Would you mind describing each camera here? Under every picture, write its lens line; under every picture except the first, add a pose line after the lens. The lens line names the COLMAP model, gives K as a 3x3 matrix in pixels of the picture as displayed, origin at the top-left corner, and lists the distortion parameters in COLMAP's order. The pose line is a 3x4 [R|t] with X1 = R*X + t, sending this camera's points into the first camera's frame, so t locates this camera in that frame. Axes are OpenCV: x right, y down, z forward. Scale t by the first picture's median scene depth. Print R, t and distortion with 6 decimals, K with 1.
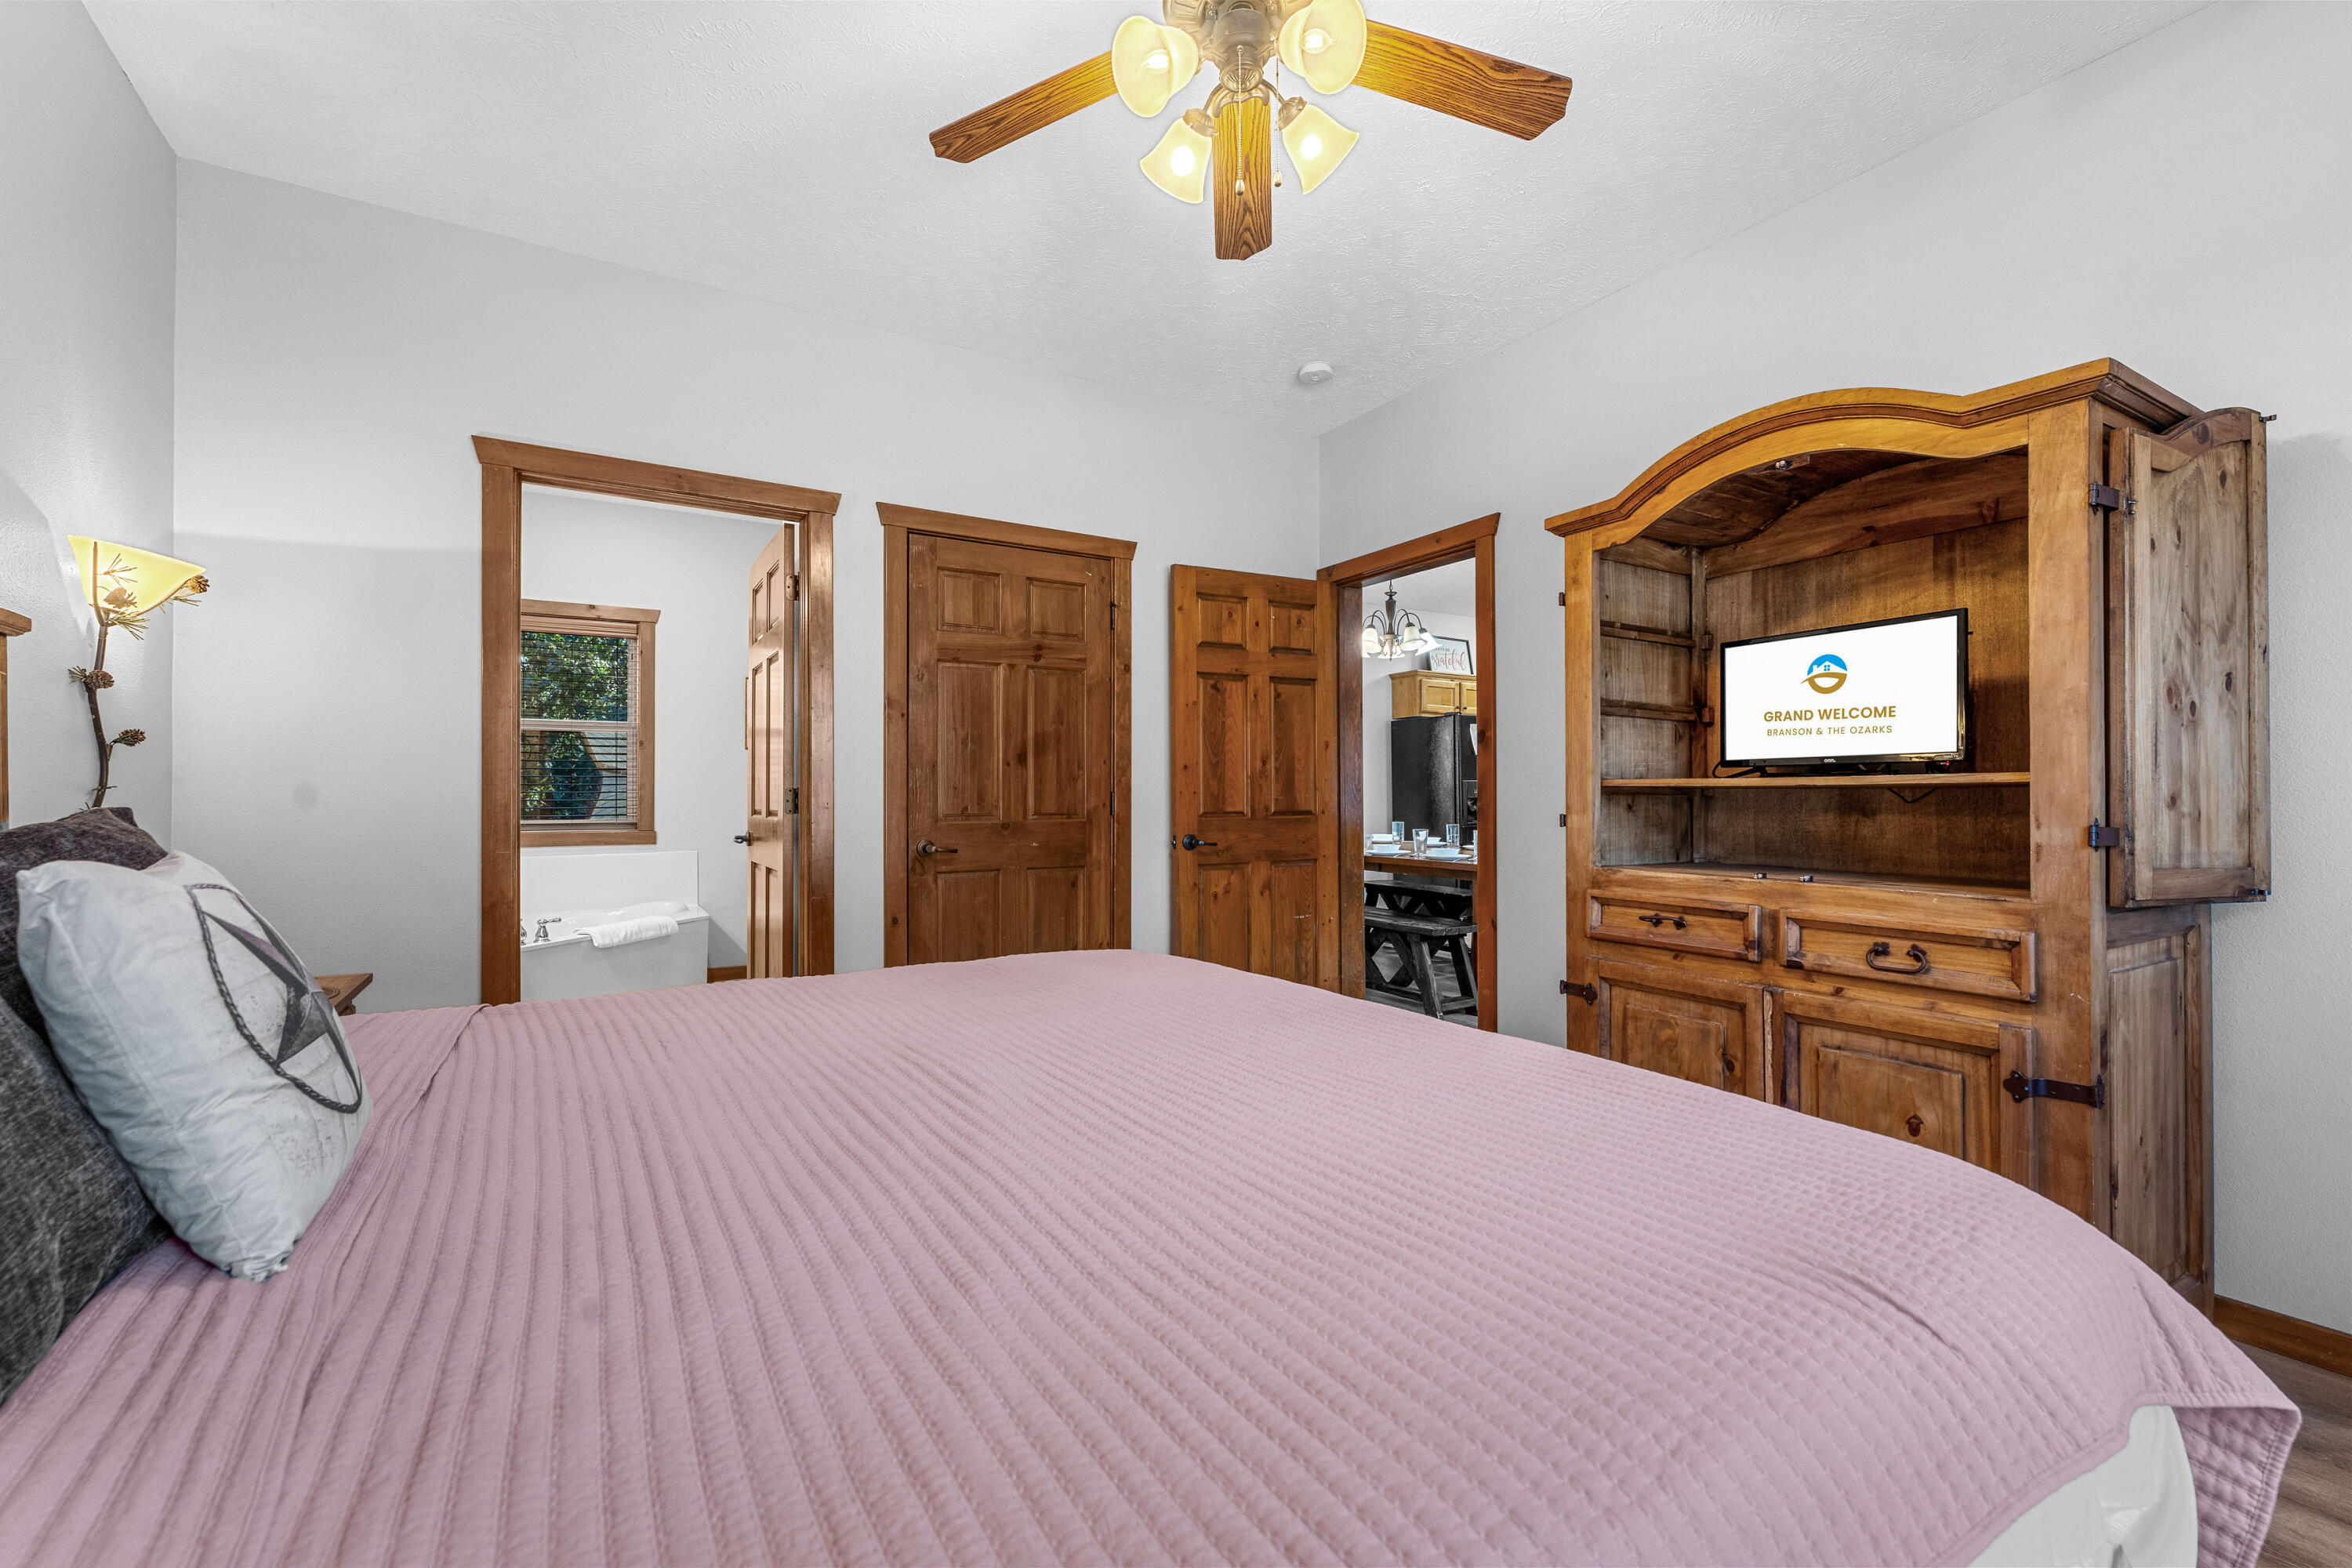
lens RADIAL K [[970.6, 0, 1175.5], [0, 970.6, 791.2], [0, 0, 1]] dist [0.001801, -0.000841]
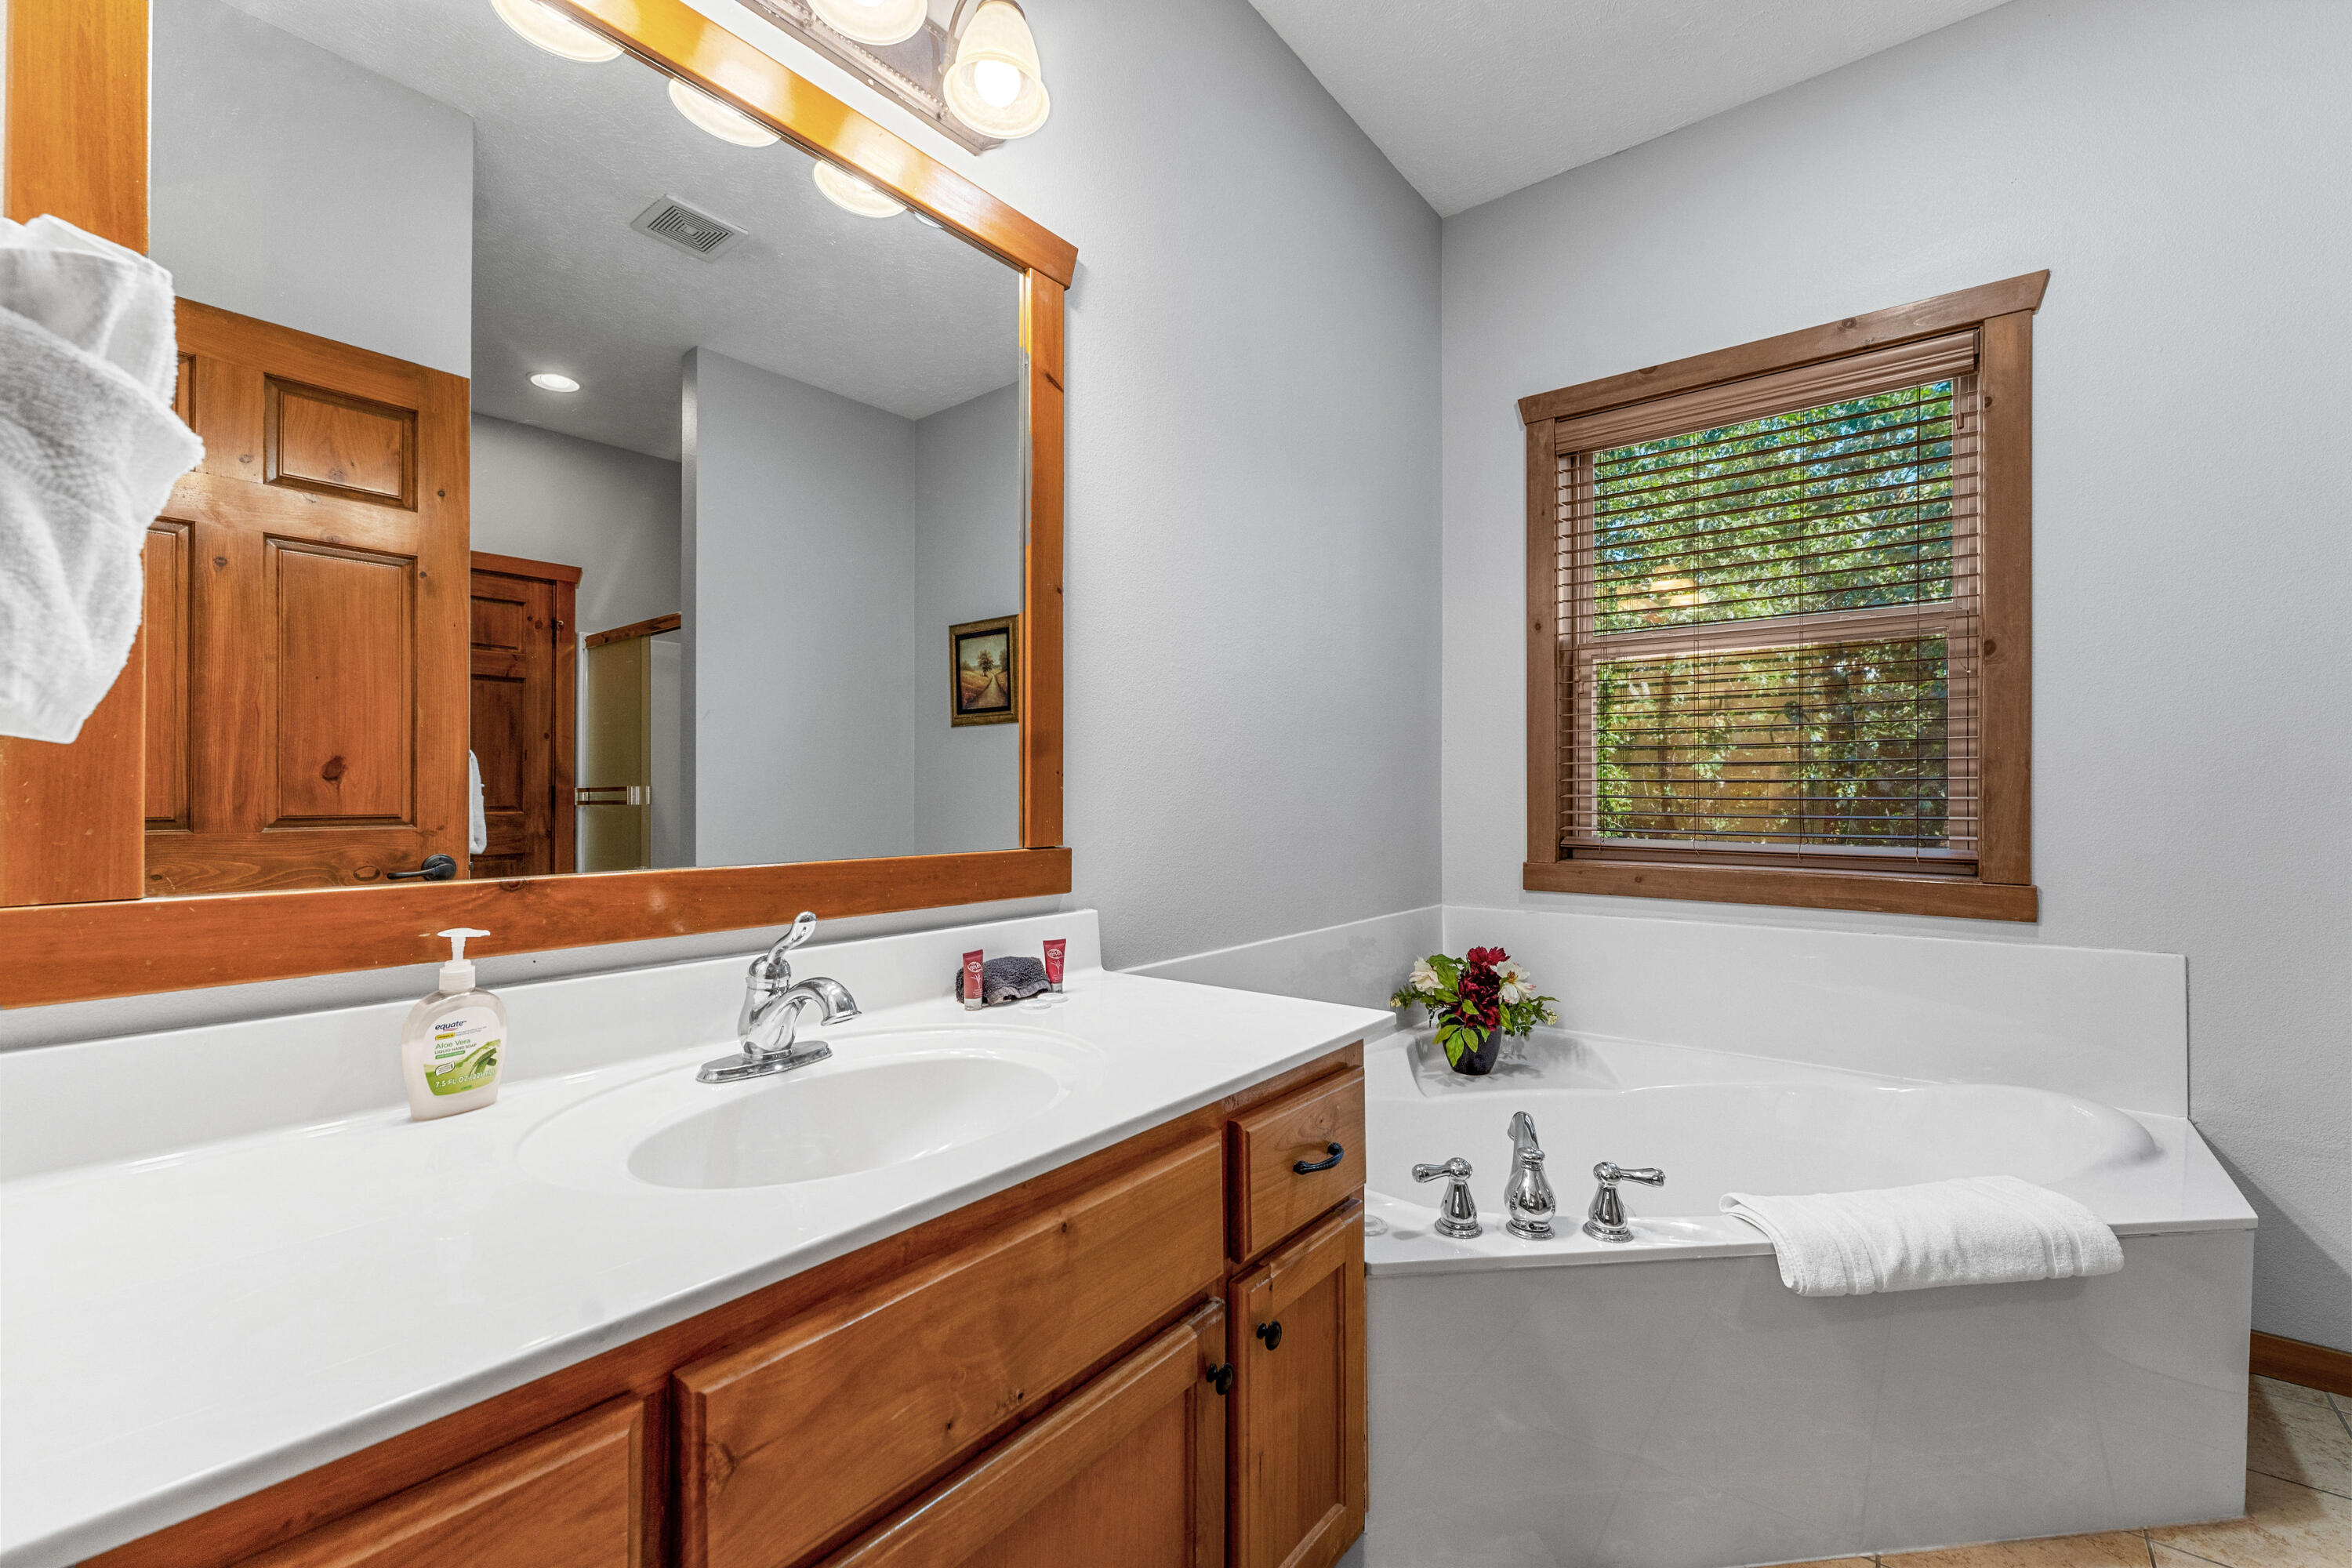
lens RADIAL K [[970.6, 0, 1173.1], [0, 970.6, 787.6], [0, 0, 1]] dist [0.001801, -0.000841]
pose [[0.330437, 0.000577, -0.943828, -0.317430], [0.005573, 0.999981, 0.002563, 0.001522], [0.943812, -0.006106, 0.330427, 0.610770]]
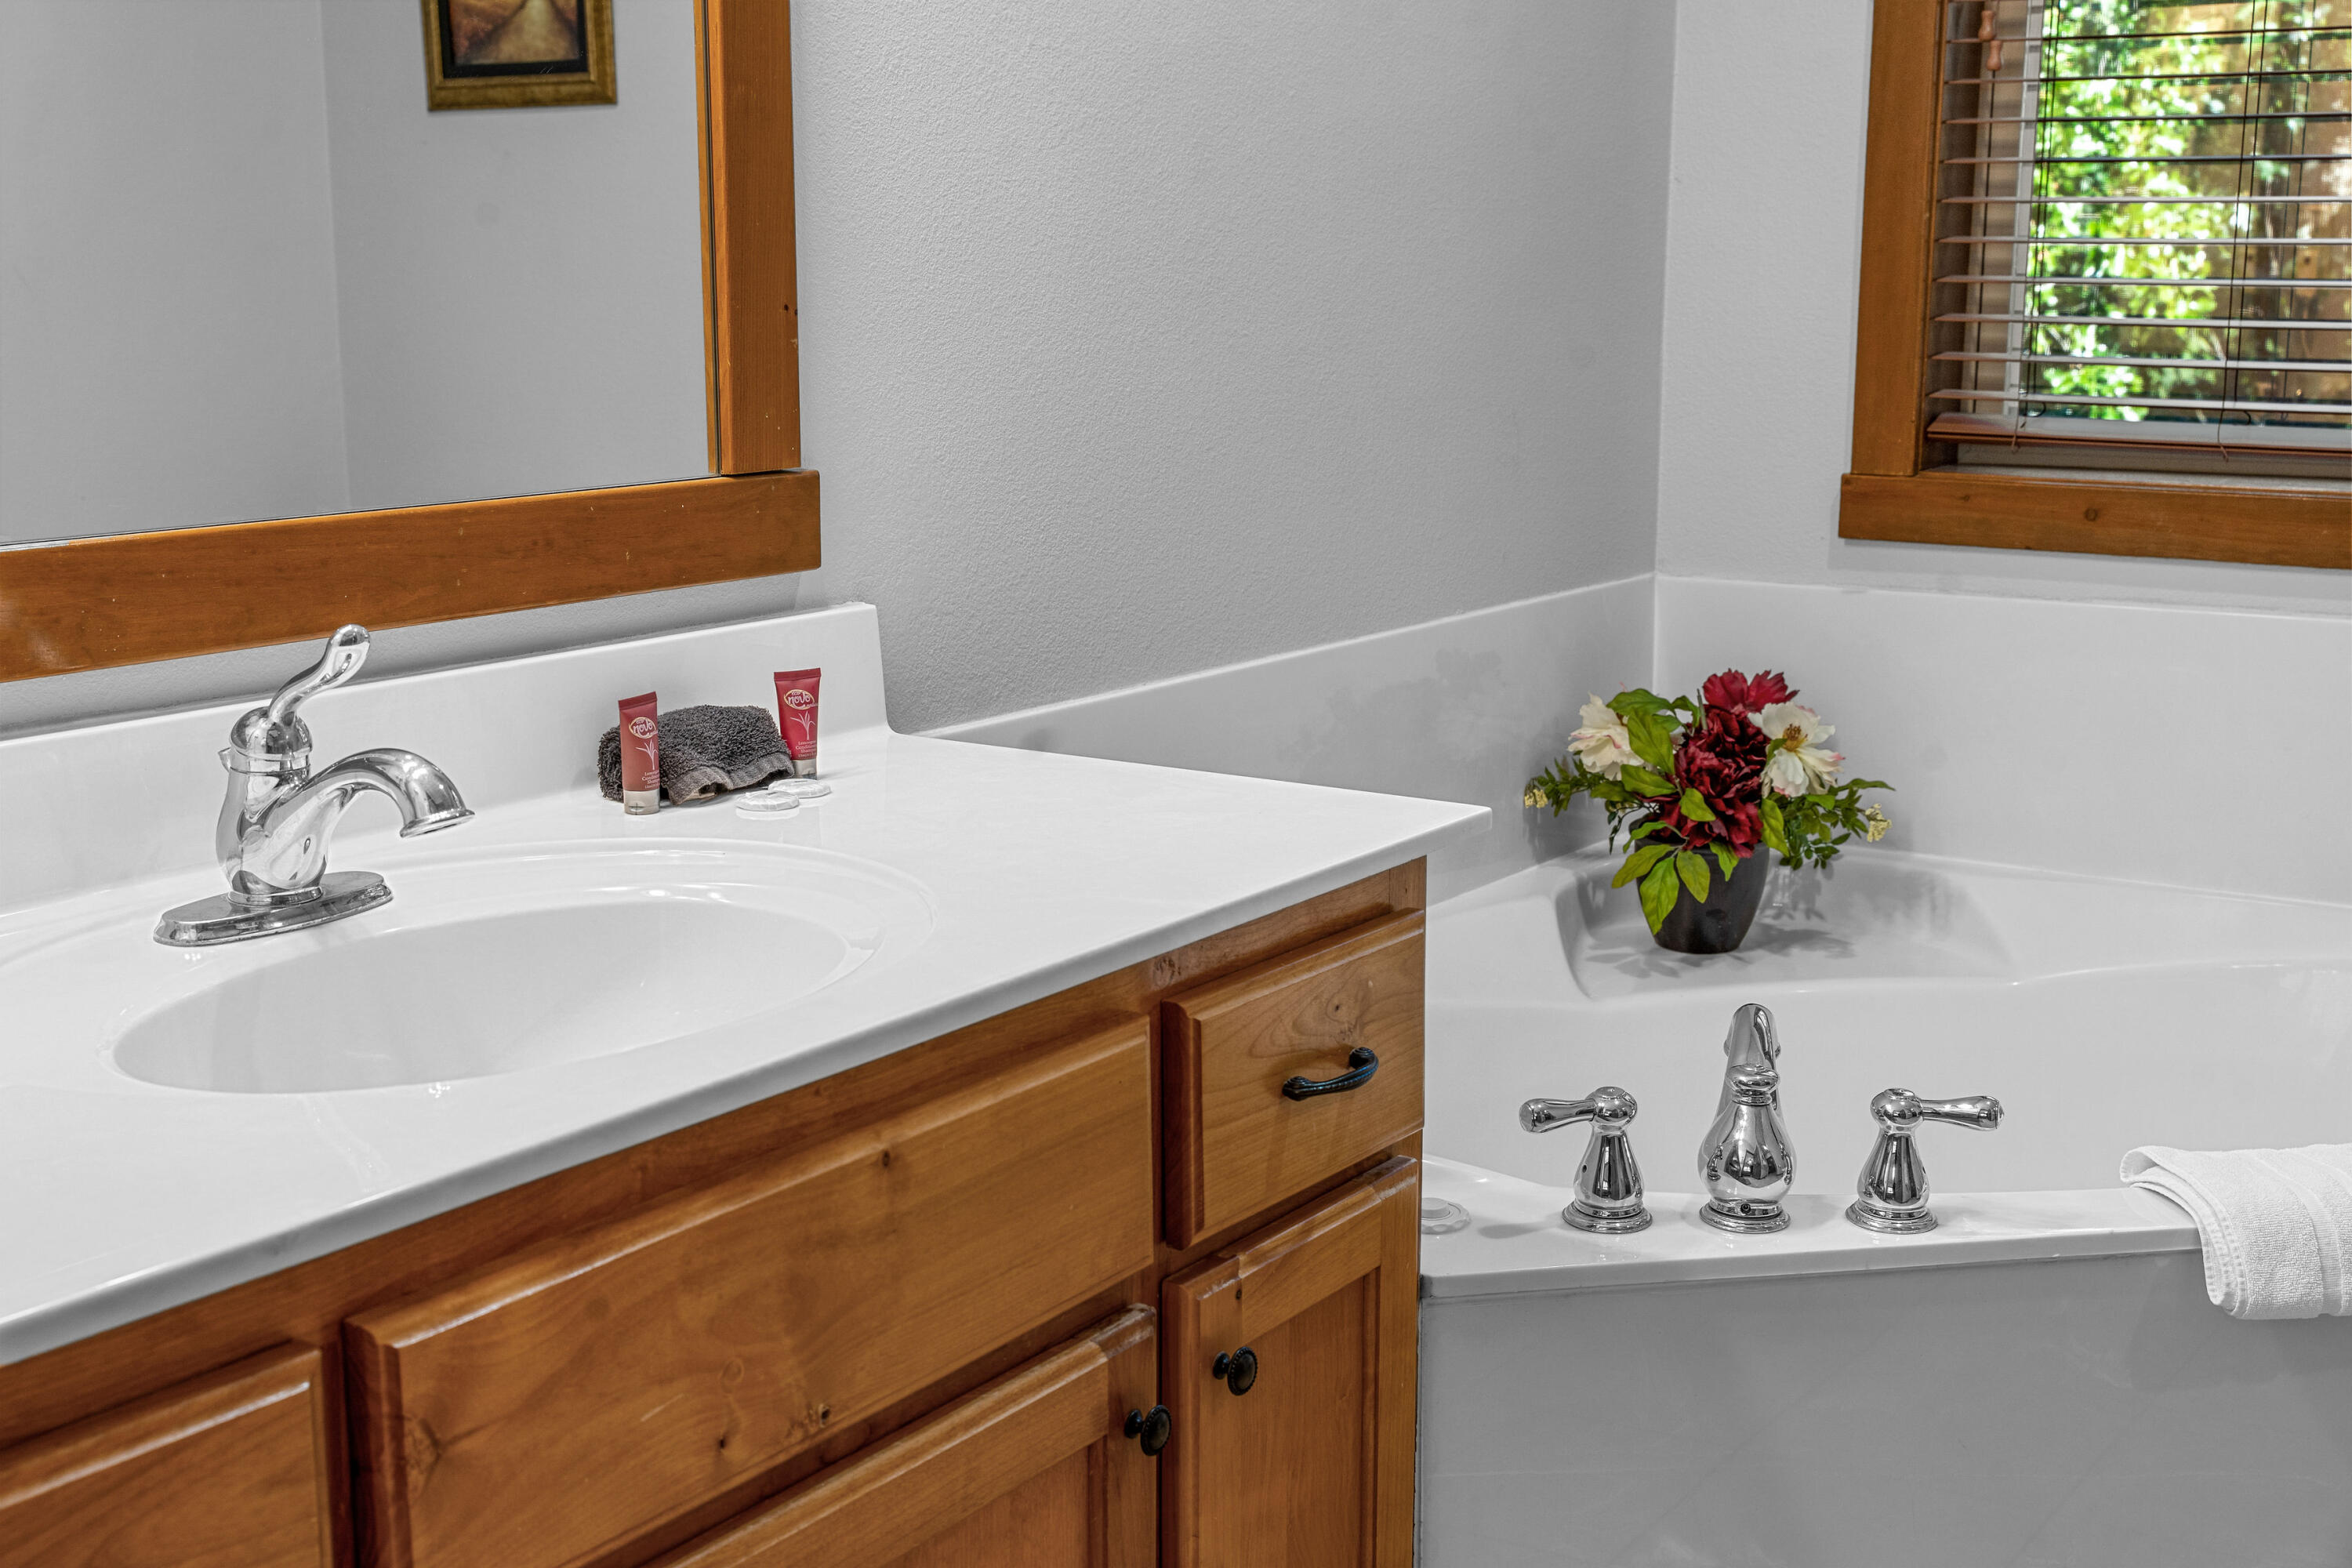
lens RADIAL K [[2296.0, 0, 1172.5], [0, 2296.0, 785.7], [0, 0, 1]] dist [0.076981, 0.000000]
pose [[0.390798, 0.192788, -0.900061, -0.281735], [0.004401, 0.977418, 0.211269, -0.005673], [0.920466, -0.086525, 0.381125, 0.595208]]
